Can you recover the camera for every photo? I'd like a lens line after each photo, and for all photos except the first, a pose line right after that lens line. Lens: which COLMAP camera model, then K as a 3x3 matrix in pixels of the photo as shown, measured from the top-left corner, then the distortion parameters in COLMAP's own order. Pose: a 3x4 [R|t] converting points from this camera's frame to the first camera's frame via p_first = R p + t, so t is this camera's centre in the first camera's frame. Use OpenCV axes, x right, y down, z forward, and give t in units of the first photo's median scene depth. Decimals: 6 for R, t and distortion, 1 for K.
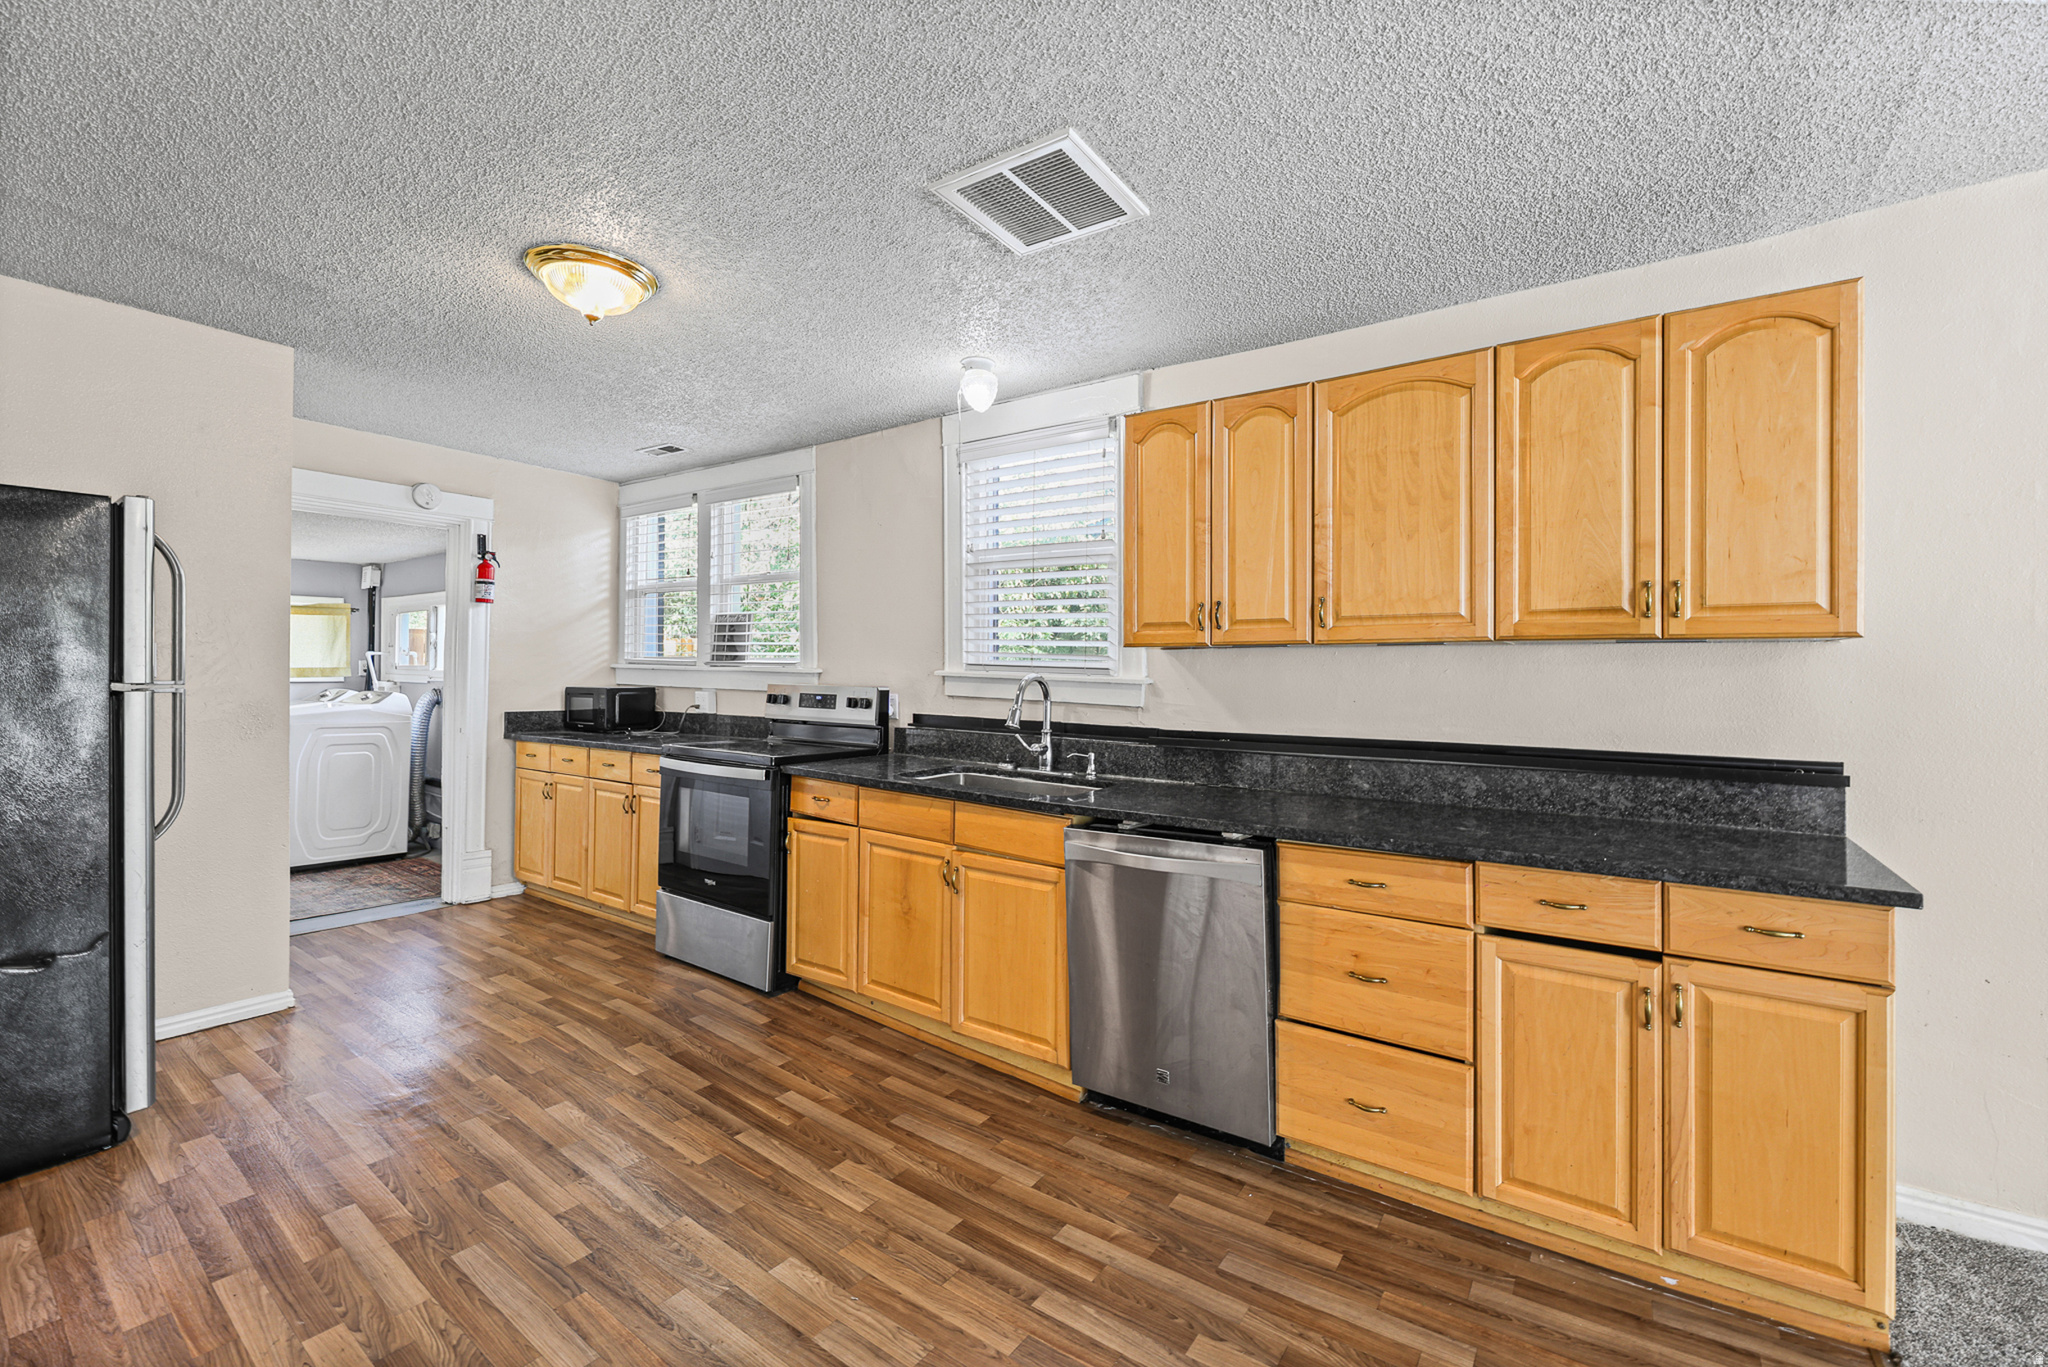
lens RADIAL K [[837.8, 0, 1020.5], [0, 837.8, 667.3], [0, 0, 1]] dist [-0.002403, -0.000888]
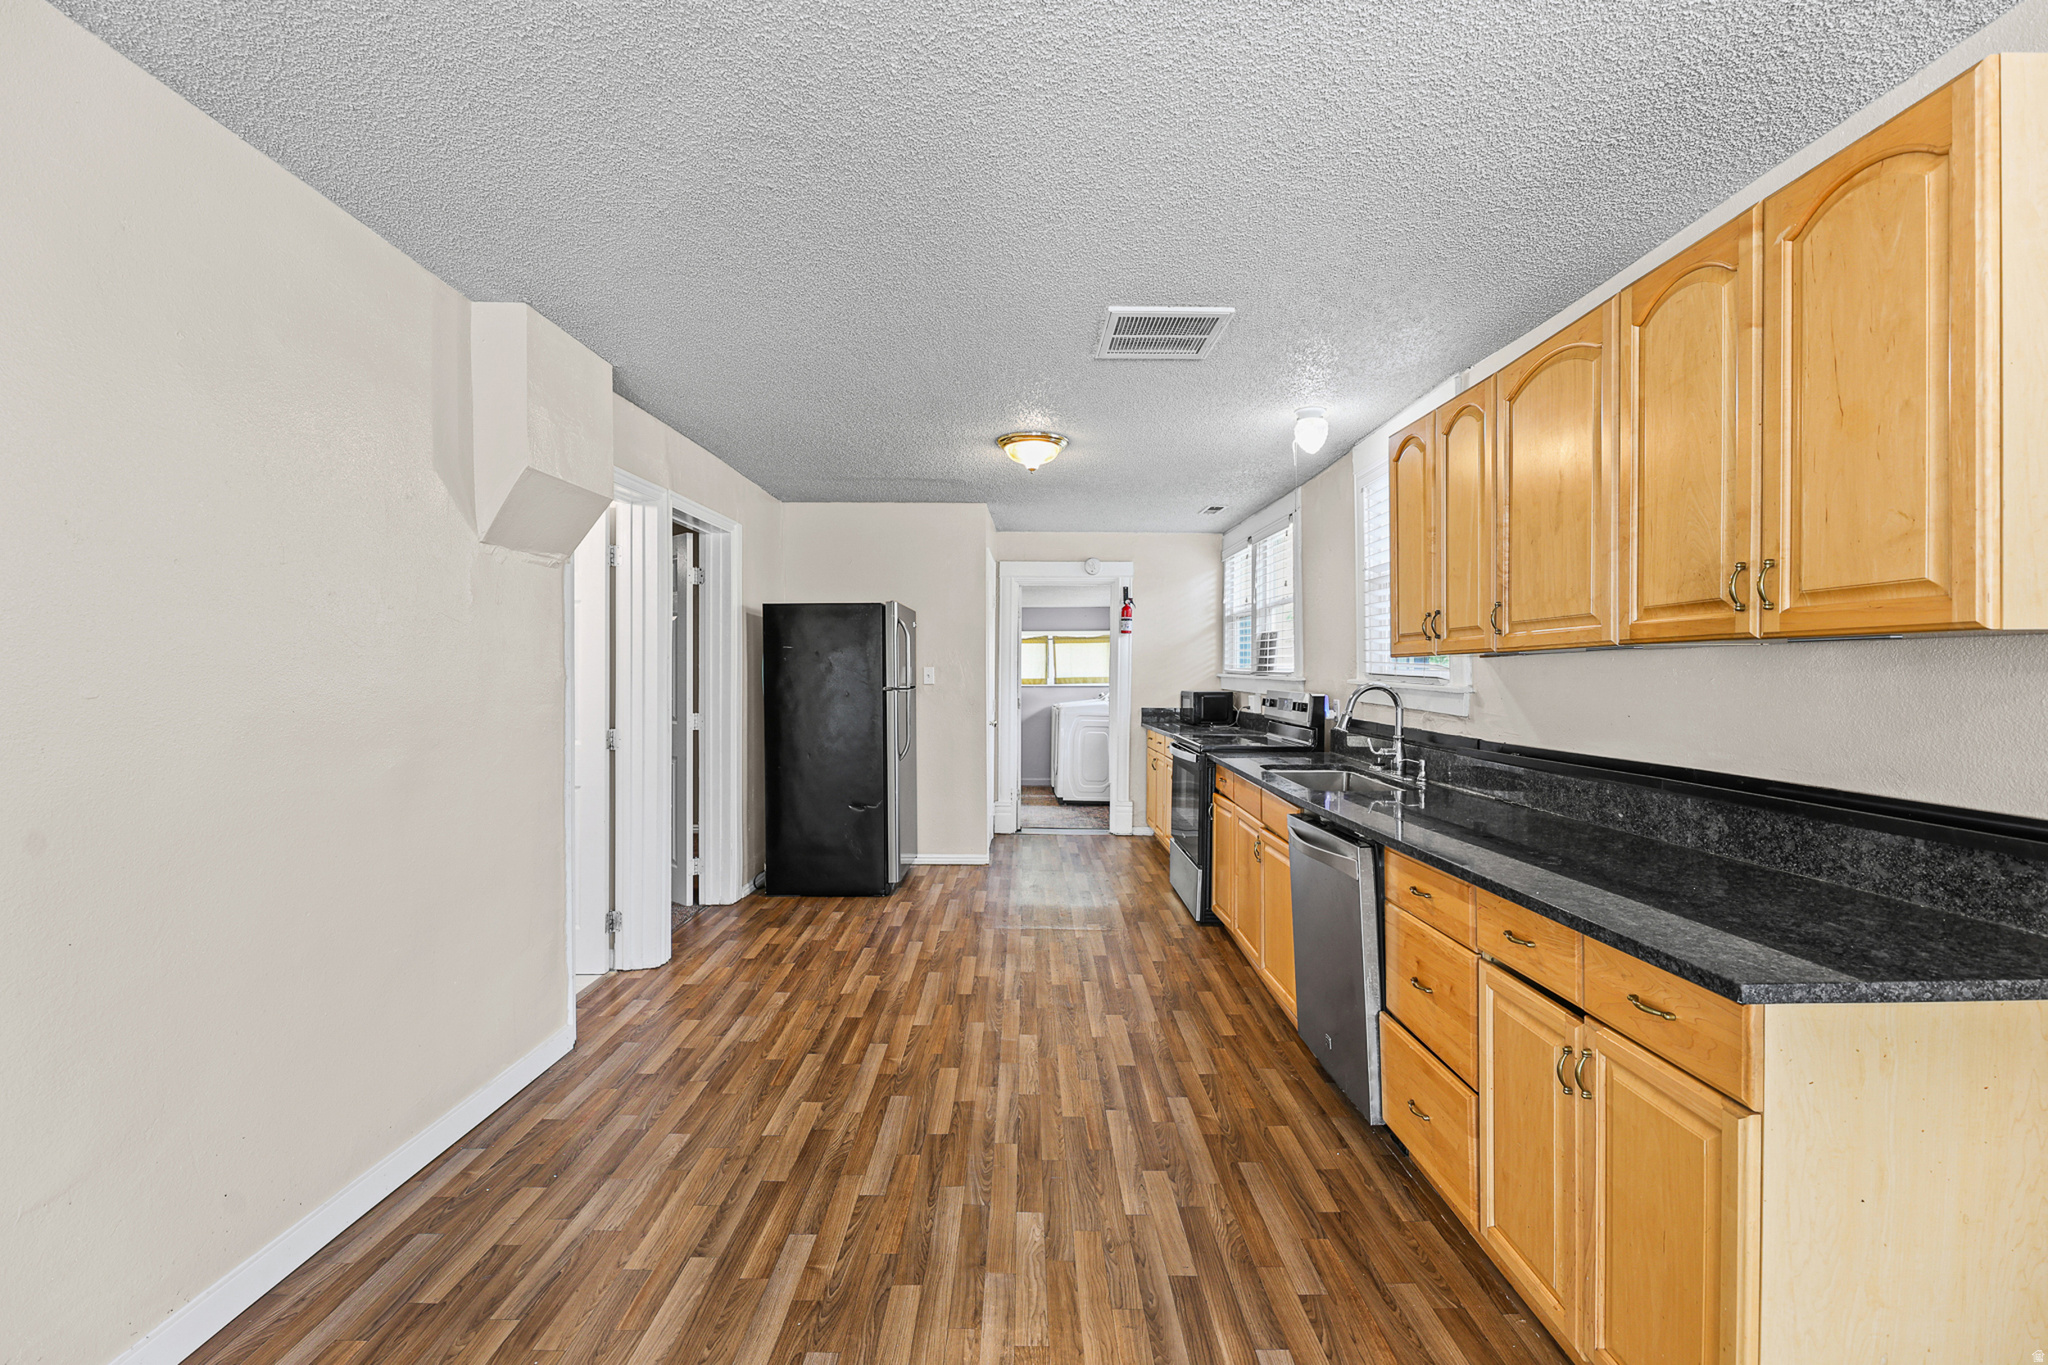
lens RADIAL K [[821.6, 0, 1032.6], [0, 821.6, 684.5], [0, 0, 1]] dist [-0.002012, -0.000733]
pose [[0.586202, 0.002242, -0.810162, 0.828677], [0.009754, 0.999904, 0.009825, -0.005503], [0.810106, -0.013661, 0.586124, 0.037890]]
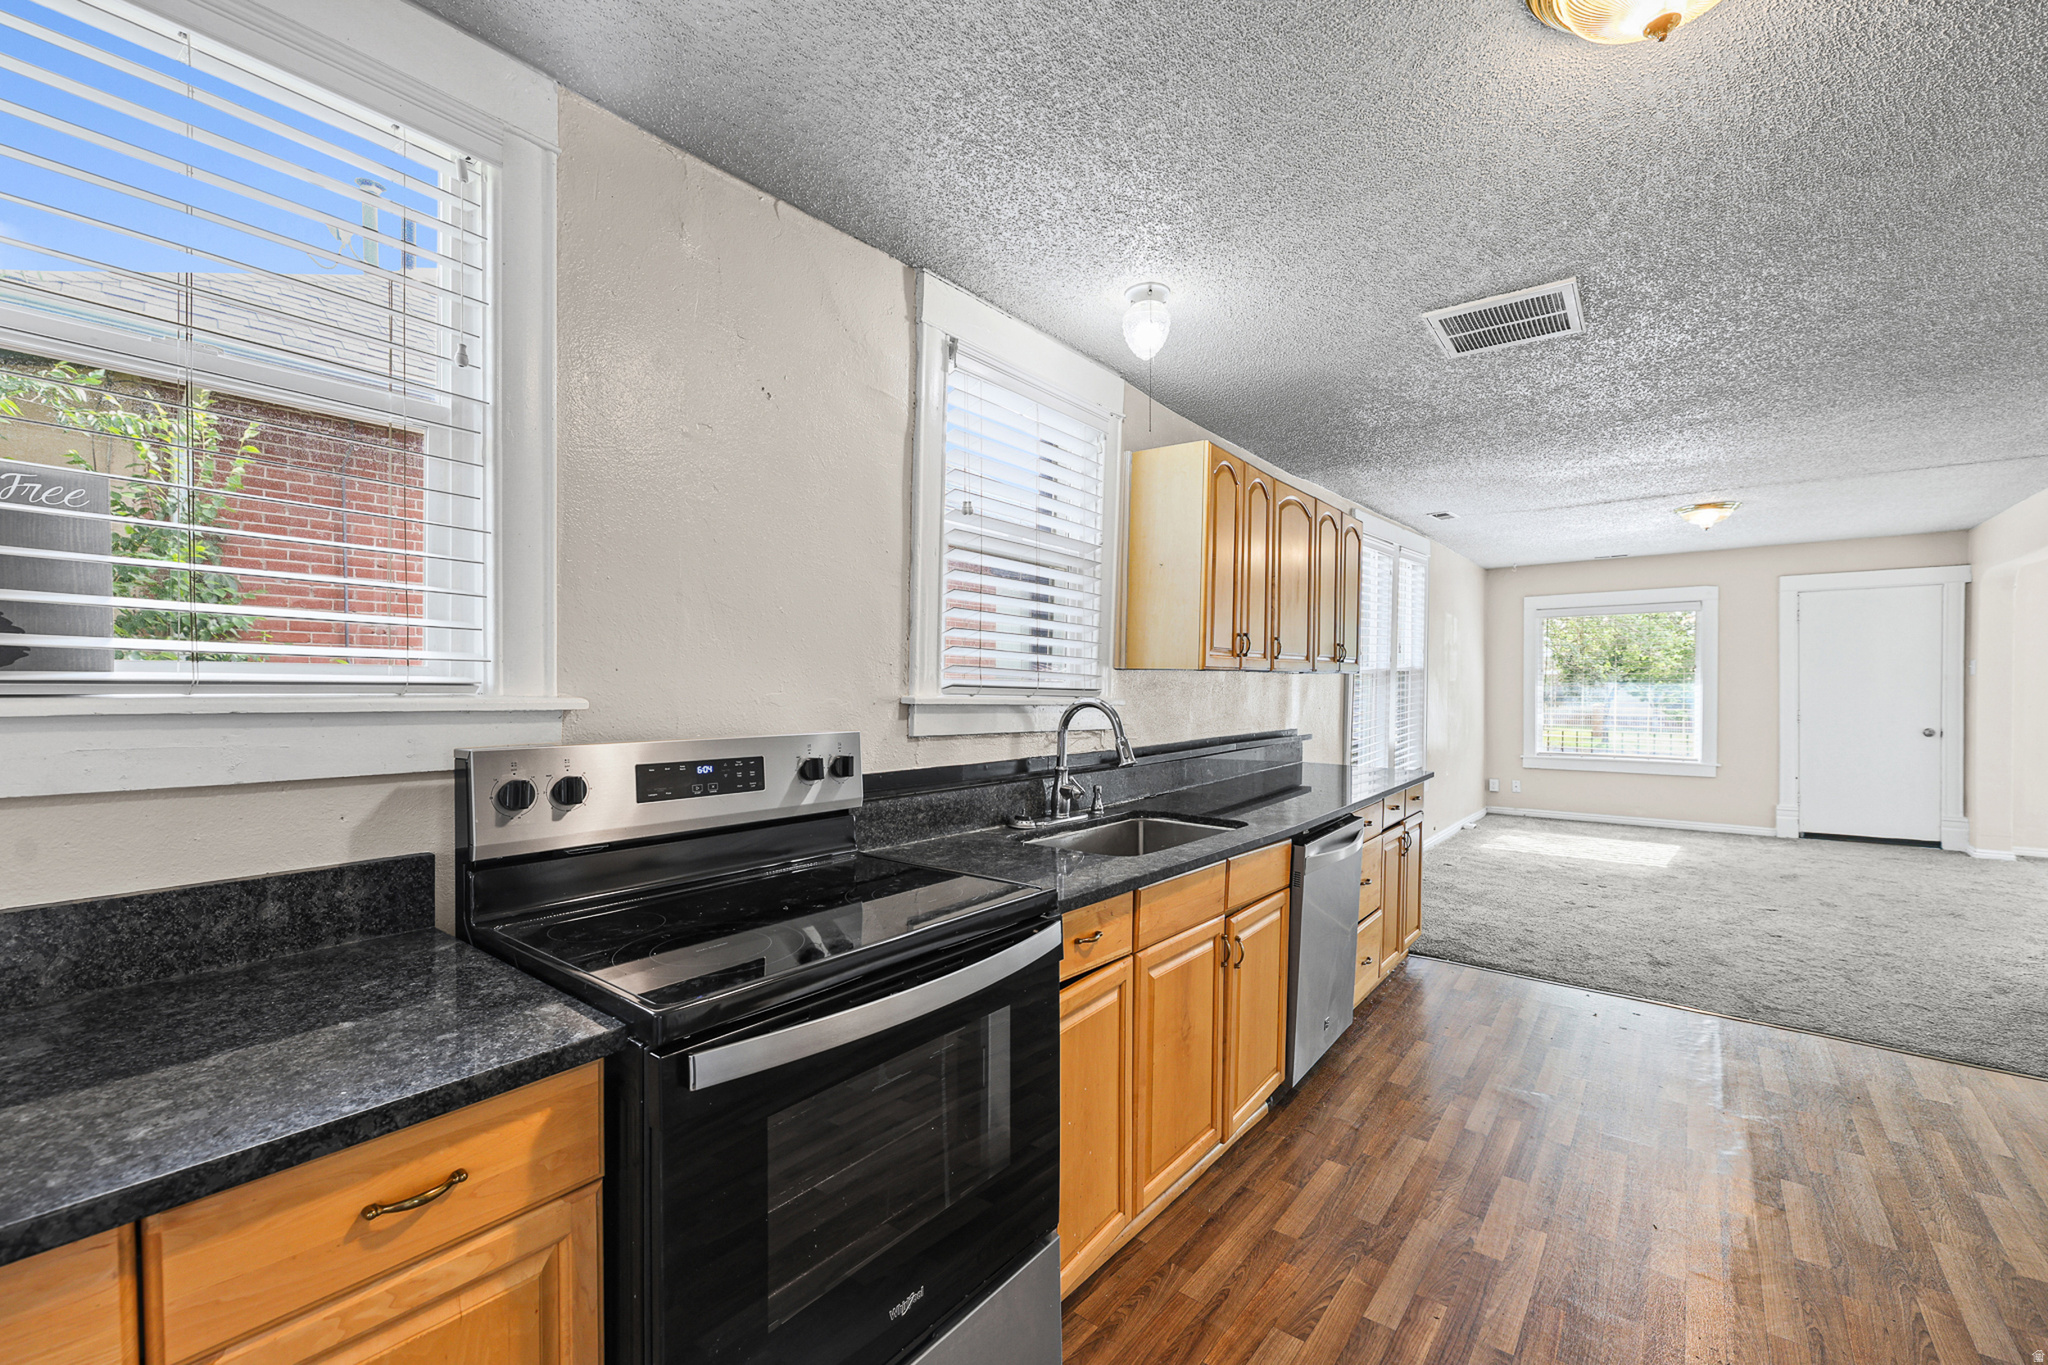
lens RADIAL K [[821.6, 0, 1032.6], [0, 821.6, 684.5], [0, 0, 1]] dist [-0.002012, -0.000733]
pose [[0.054828, -0.014873, 0.998385, -1.053763], [-0.014154, 0.999777, 0.015671, -0.022688], [-0.998395, -0.014991, 0.054605, 1.374384]]
